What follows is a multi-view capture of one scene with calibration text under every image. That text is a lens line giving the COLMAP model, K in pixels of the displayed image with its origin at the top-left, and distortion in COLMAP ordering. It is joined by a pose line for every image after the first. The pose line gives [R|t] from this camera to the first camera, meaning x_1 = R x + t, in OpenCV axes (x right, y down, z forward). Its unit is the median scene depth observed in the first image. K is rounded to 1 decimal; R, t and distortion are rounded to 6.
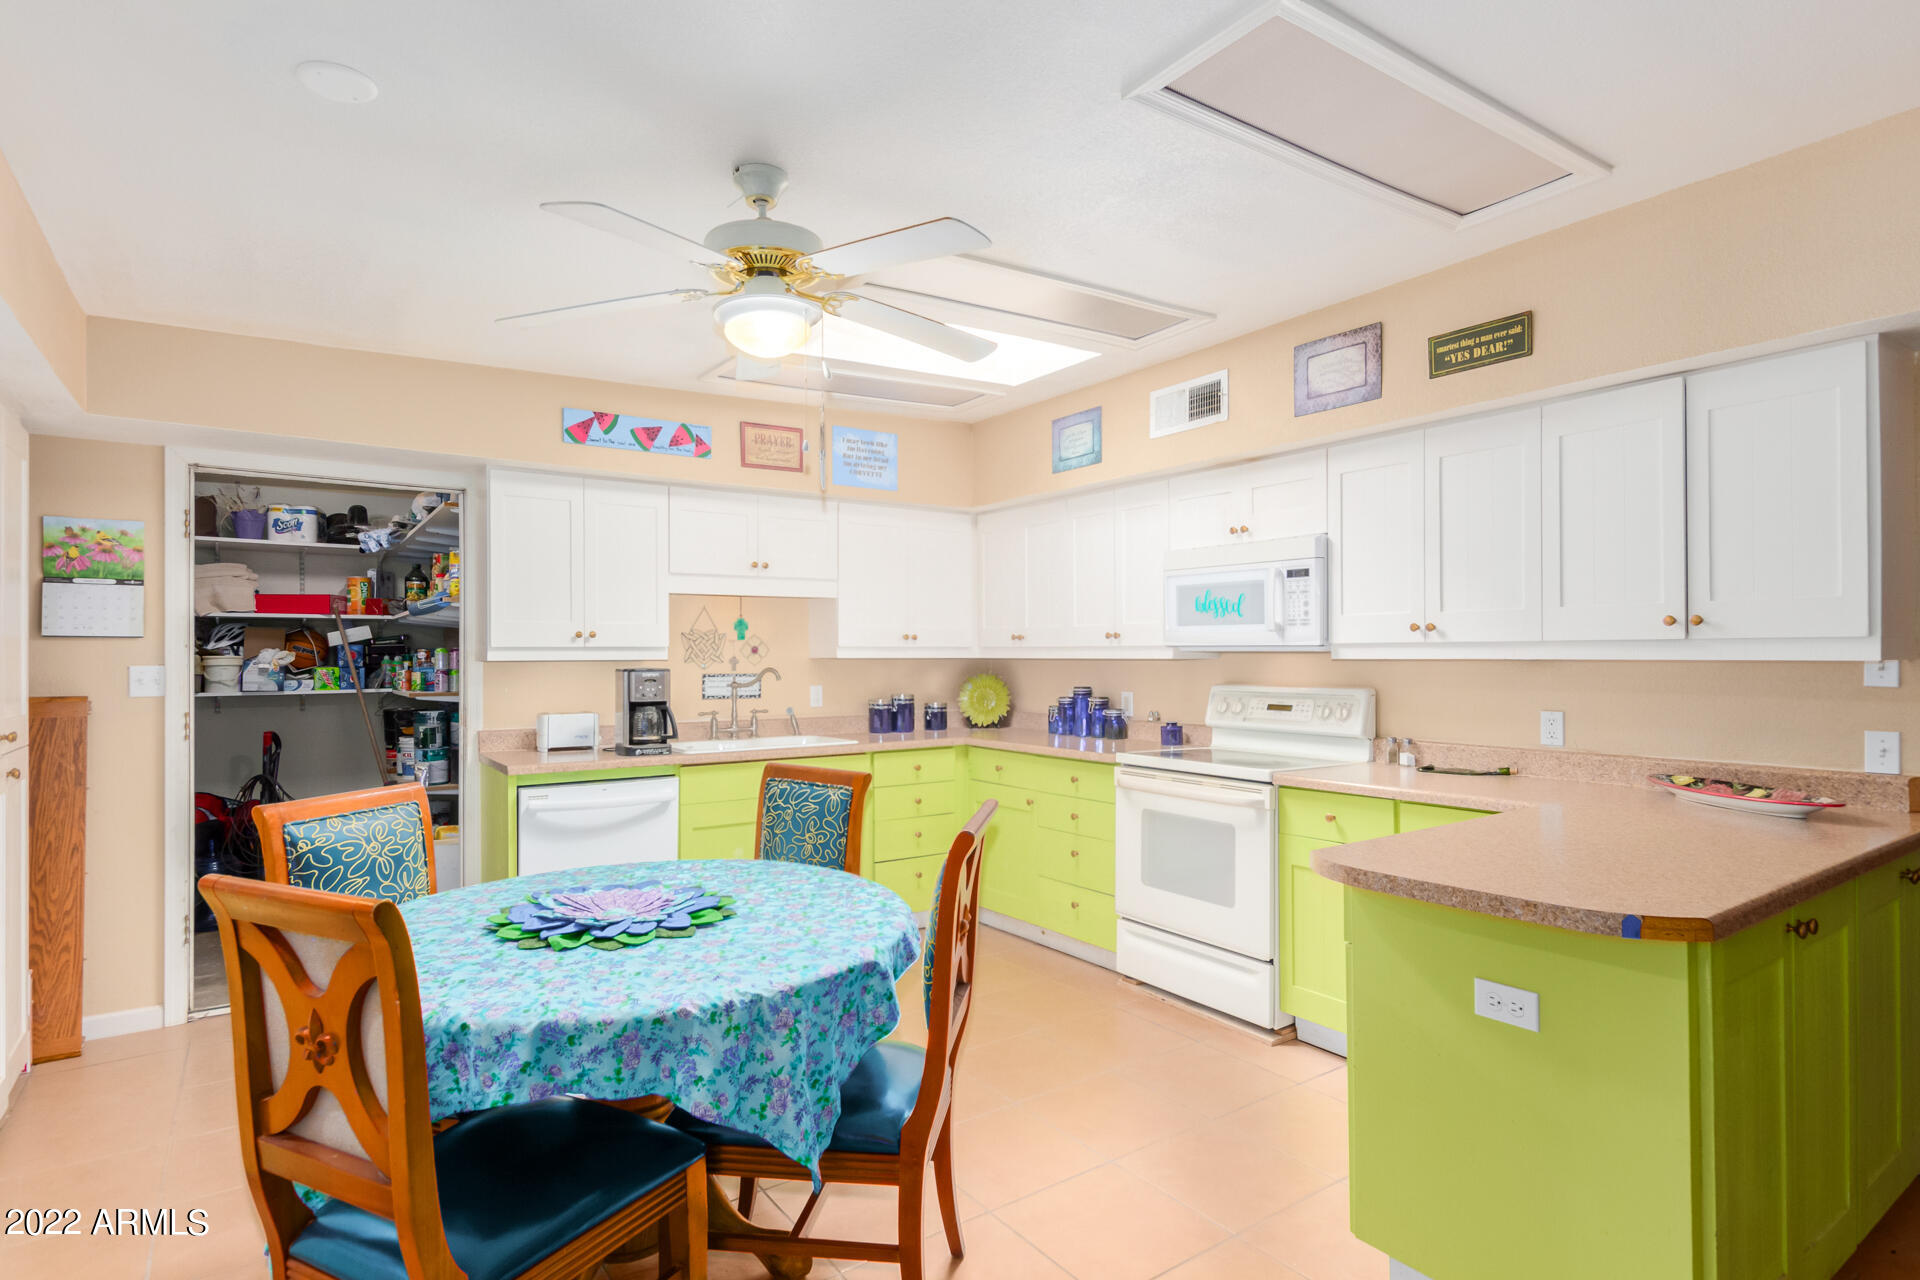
lens RADIAL K [[986.8, 0, 930.4], [0, 986.8, 642.4], [0, 0, 1]] dist [0.002268, 0.000565]
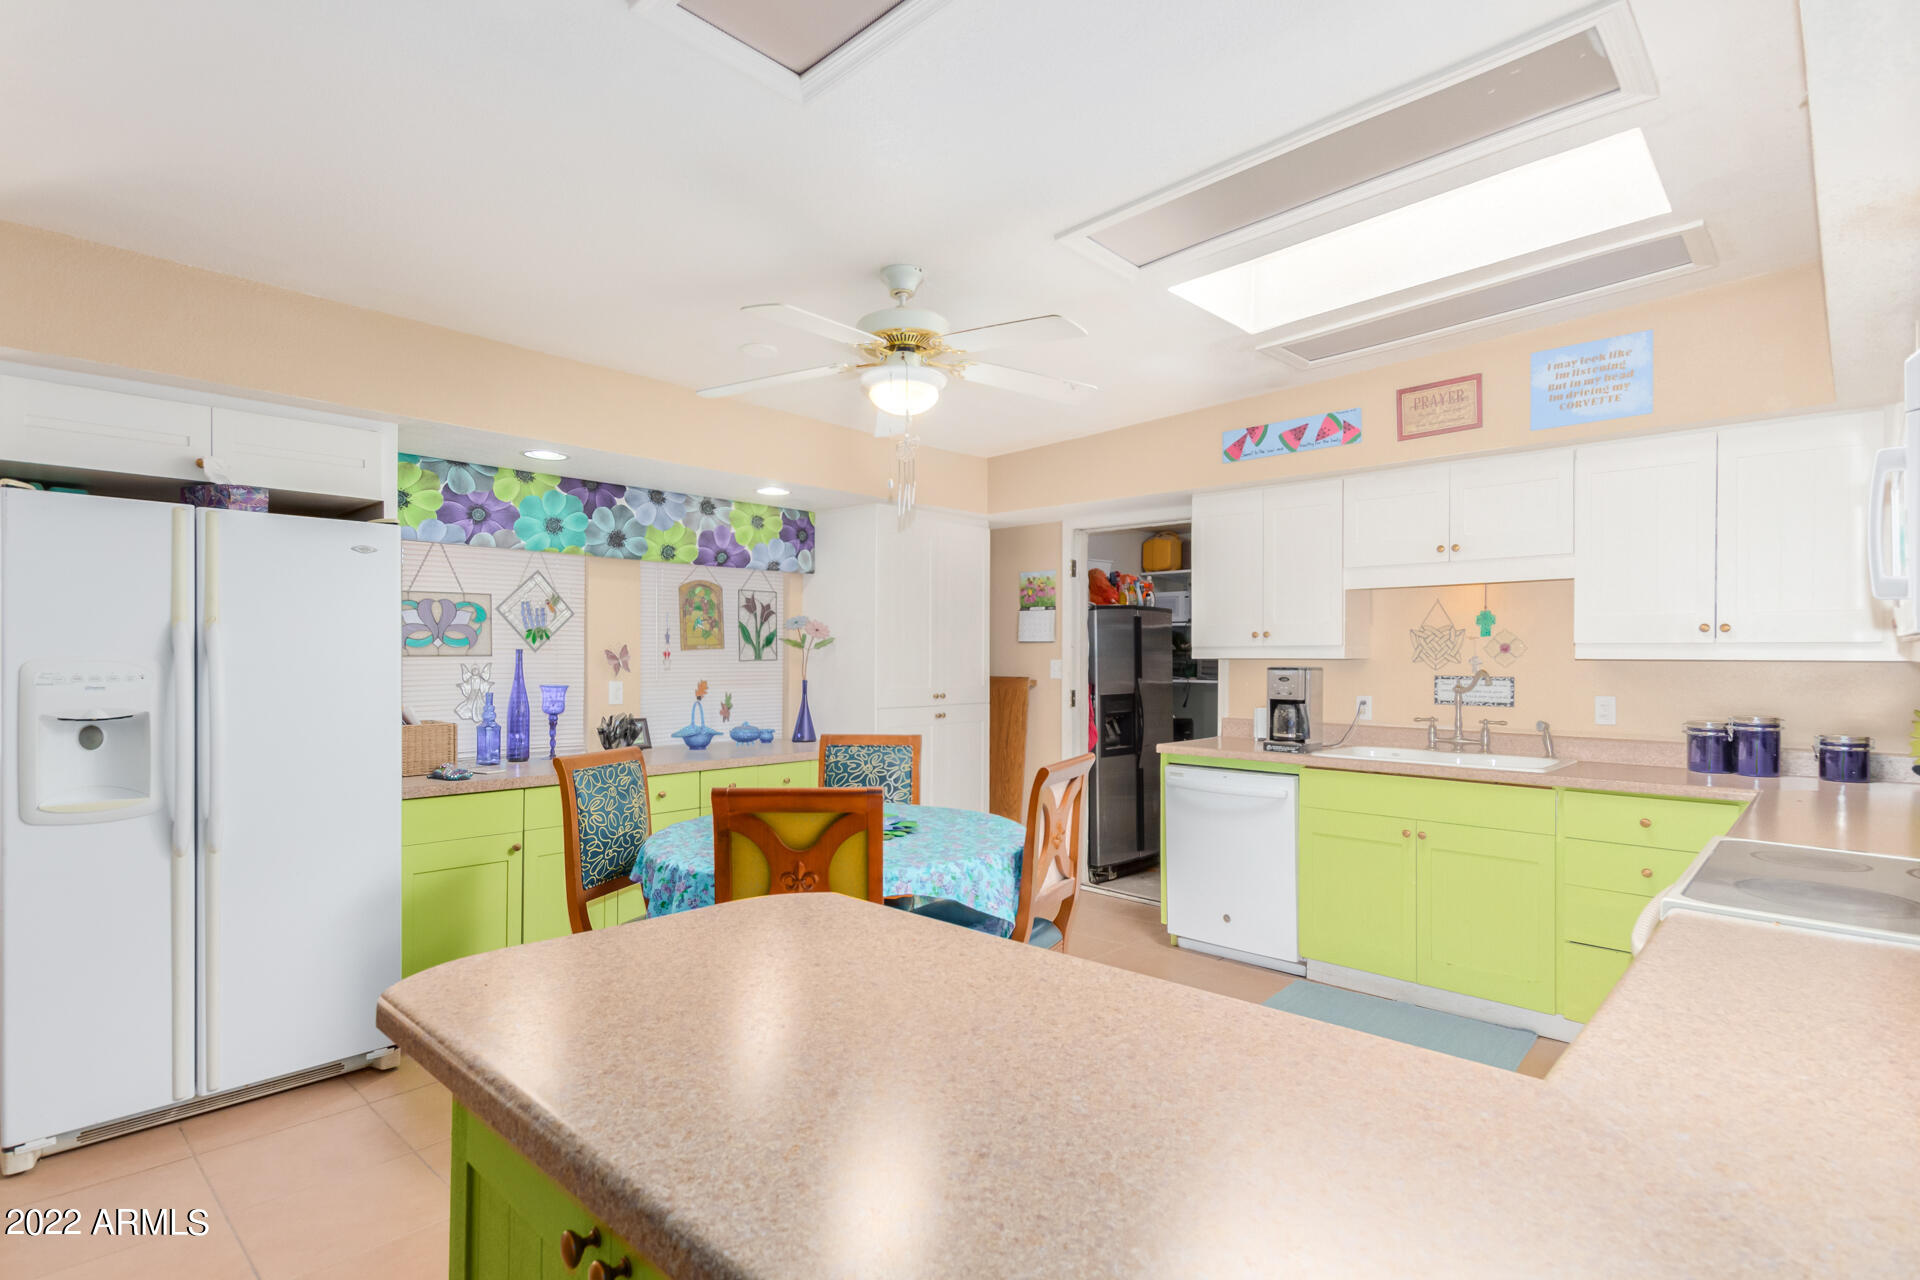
lens RADIAL K [[918.0, 0, 956.8], [0, 918.0, 655.4], [0, 0, 1]] dist [0.013097, 0.000747]
pose [[0.220149, 0.004664, -0.975455, 0.568257], [0.009814, 0.999927, 0.006996, 0.004518], [0.975417, -0.011114, 0.220087, 0.463213]]
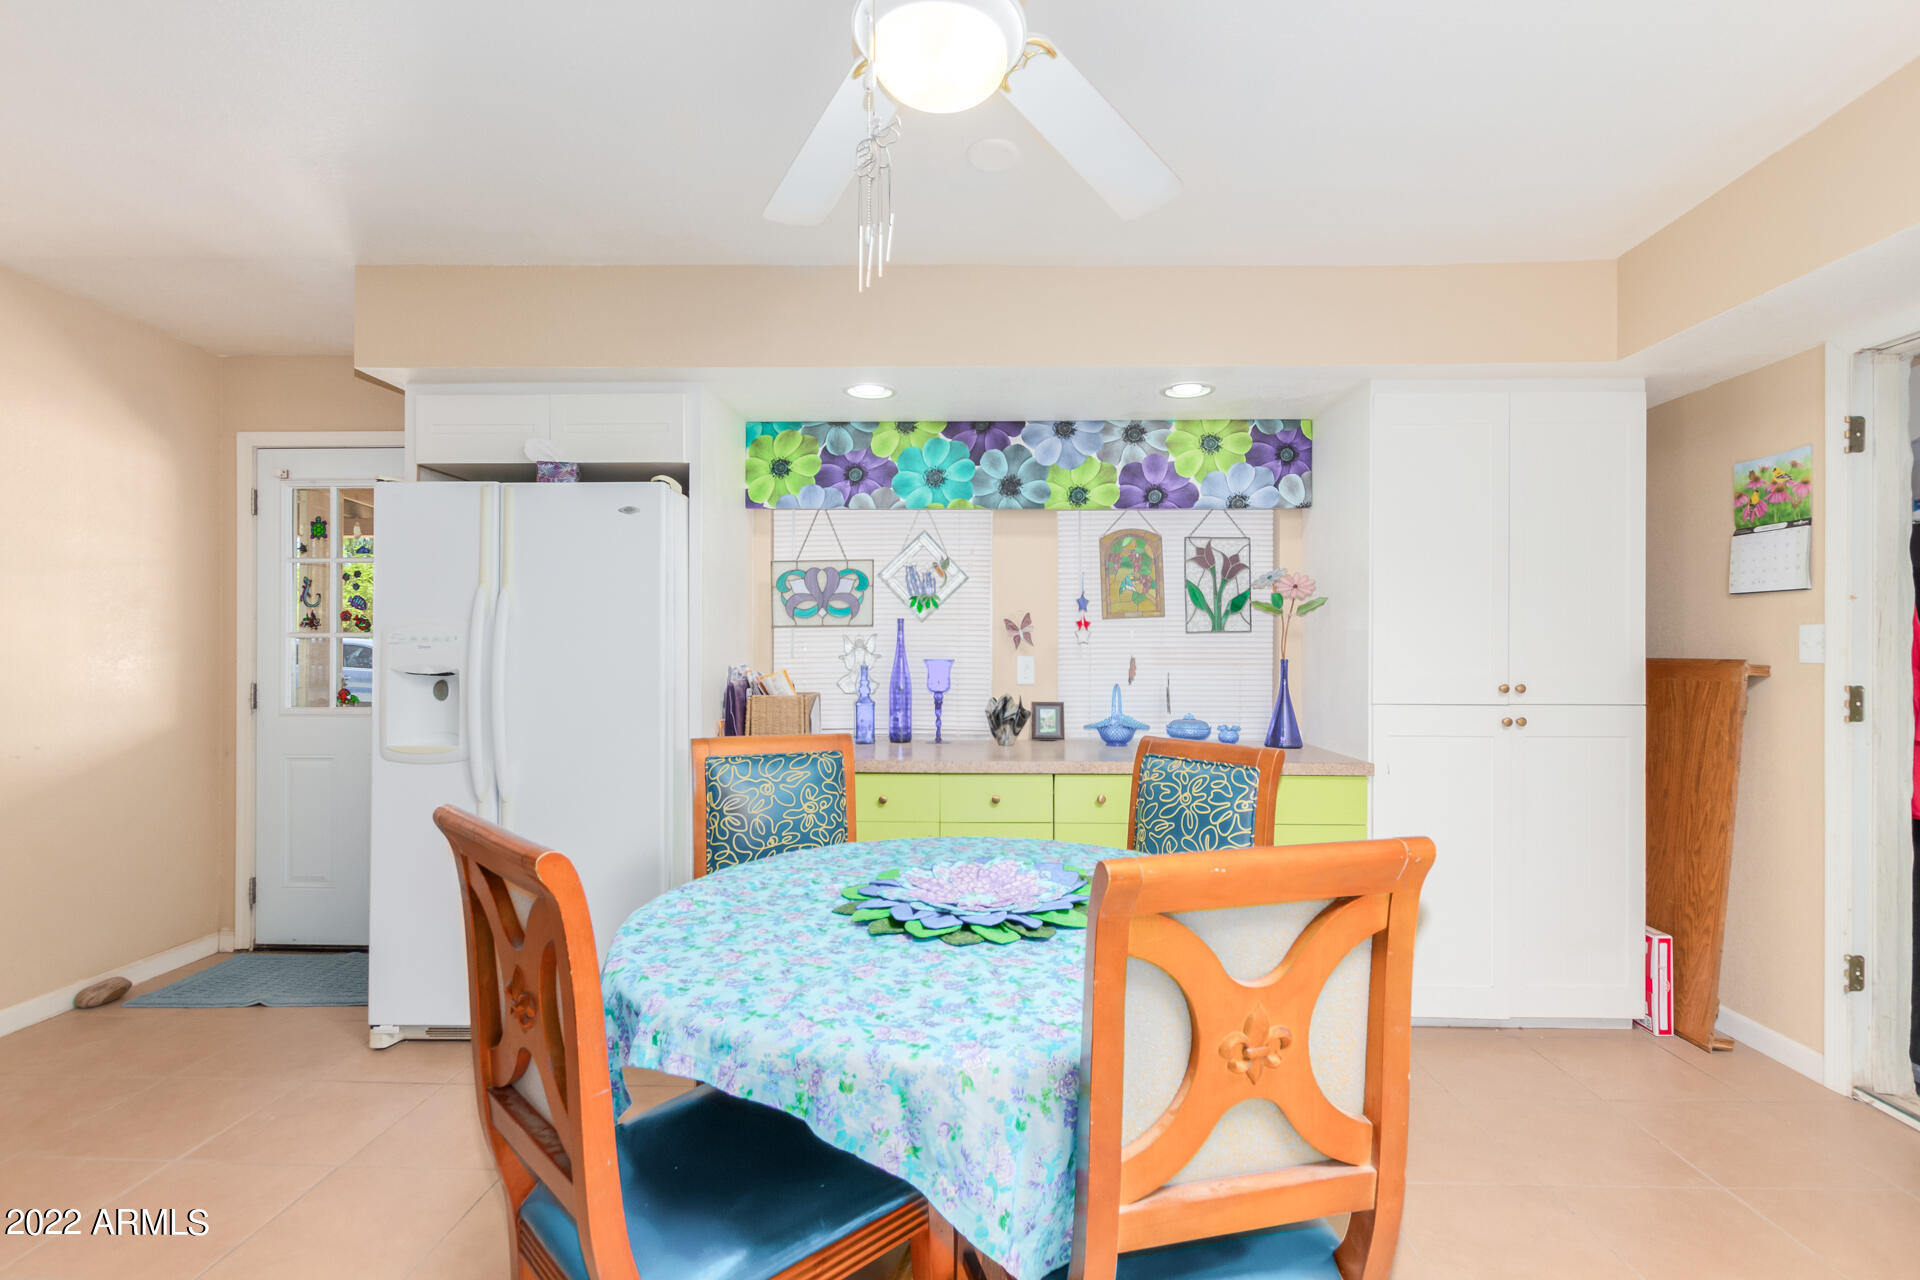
lens RADIAL K [[875.1, 0, 973.8], [0, 875.1, 642.1], [0, 0, 1]] dist [0.000567, 0.000503]
pose [[-0.570718, -0.003054, -0.821140, 0.160062], [0.013135, 0.999831, -0.012847, 0.034601], [0.821041, -0.018118, -0.570582, 0.763859]]
